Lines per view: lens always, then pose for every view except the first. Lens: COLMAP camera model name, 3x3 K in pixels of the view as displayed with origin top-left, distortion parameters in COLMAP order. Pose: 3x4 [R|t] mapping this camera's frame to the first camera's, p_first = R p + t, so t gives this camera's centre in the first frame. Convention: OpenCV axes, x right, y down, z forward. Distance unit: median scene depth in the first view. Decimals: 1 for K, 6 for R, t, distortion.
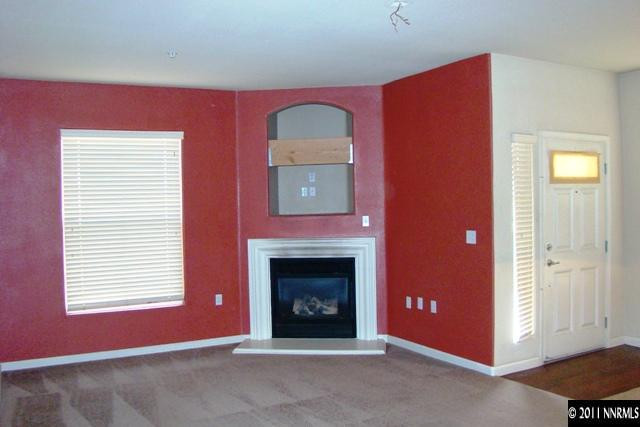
lens RADIAL K [[562.6, 0, 317.5], [0, 562.6, 203.7], [0, 0, 1]] dist [-0.187843, 0.151718]
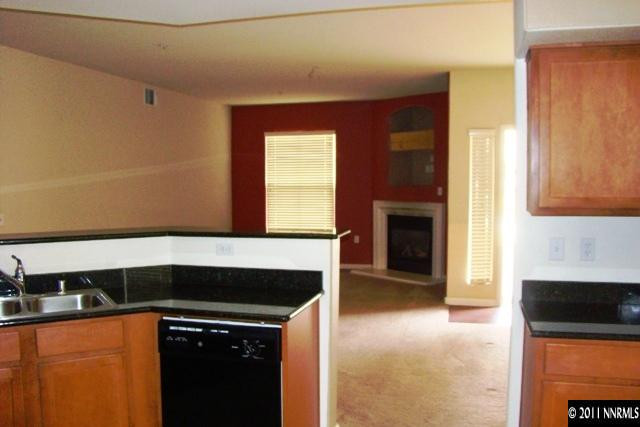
lens RADIAL K [[562.6, 0, 317.5], [0, 562.6, 203.7], [0, 0, 1]] dist [-0.187843, 0.151718]
pose [[0.726775, 0.047713, -0.685216, 0.794713], [-0.012687, 0.998347, 0.056060, -0.010533], [0.686758, -0.032049, 0.726179, -0.187476]]
